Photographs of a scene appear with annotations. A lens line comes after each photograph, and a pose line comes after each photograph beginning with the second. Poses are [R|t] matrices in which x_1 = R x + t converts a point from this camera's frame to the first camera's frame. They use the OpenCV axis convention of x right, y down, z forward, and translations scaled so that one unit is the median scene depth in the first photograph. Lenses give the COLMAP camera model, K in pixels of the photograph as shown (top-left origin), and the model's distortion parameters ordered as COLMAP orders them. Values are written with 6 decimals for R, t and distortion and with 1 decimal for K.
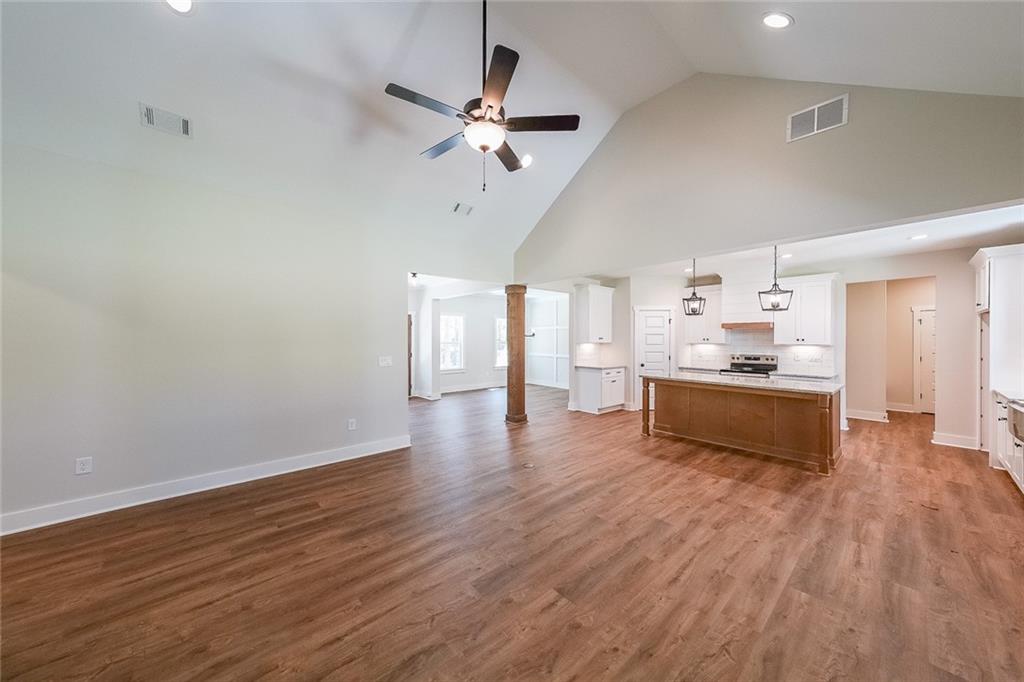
lens RADIAL K [[346.7, 0, 511.7], [0, 346.7, 339.2], [0, 0, 1]] dist [0.003789, 0.000985]
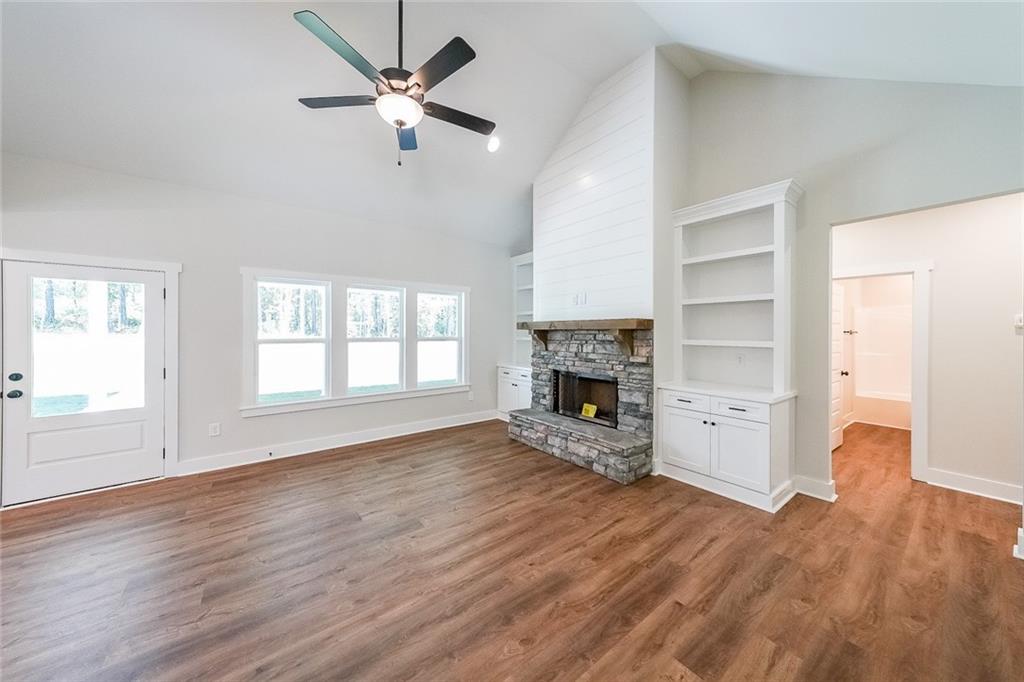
lens RADIAL K [[346.7, 0, 517.8], [0, 346.7, 332.2], [0, 0, 1]] dist [0.003789, 0.000985]
pose [[-0.999122, -0.000568, 0.041900, -0.447086], [-0.000267, 0.999974, 0.007187, 0.005024], [-0.041903, 0.007170, -0.999096, 1.973483]]
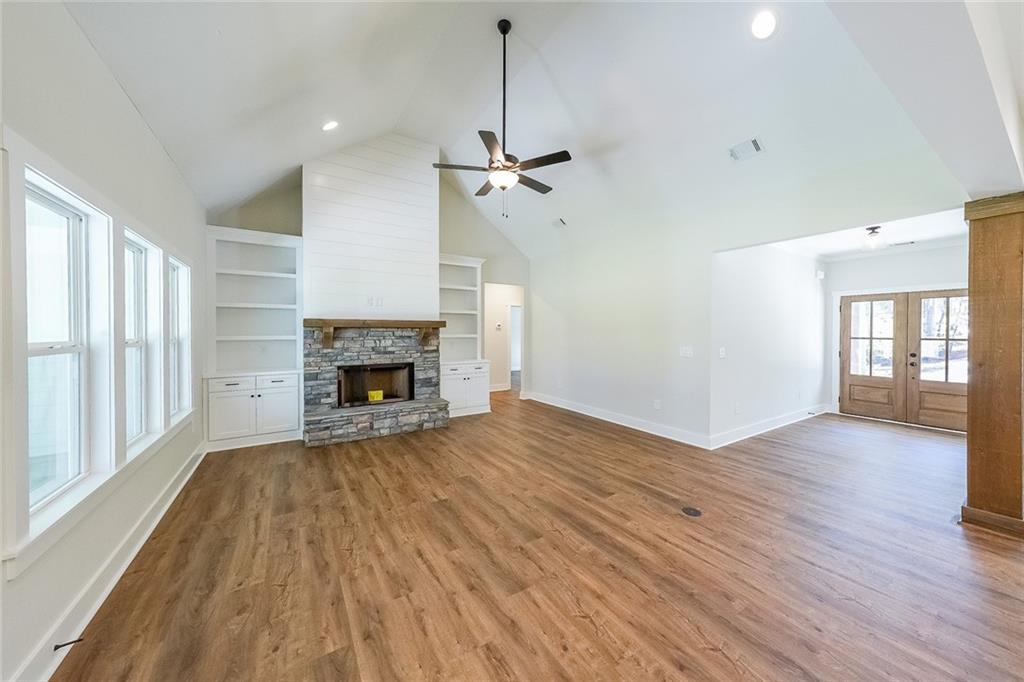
lens RADIAL K [[346.7, 0, 513.9], [0, 346.7, 336.4], [0, 0, 1]] dist [0.003789, 0.000985]
pose [[-0.135953, 0.013442, -0.990624, 1.302572], [-0.006348, 0.999876, 0.014439, 0.022855], [0.990695, 0.008251, -0.135851, 1.270451]]
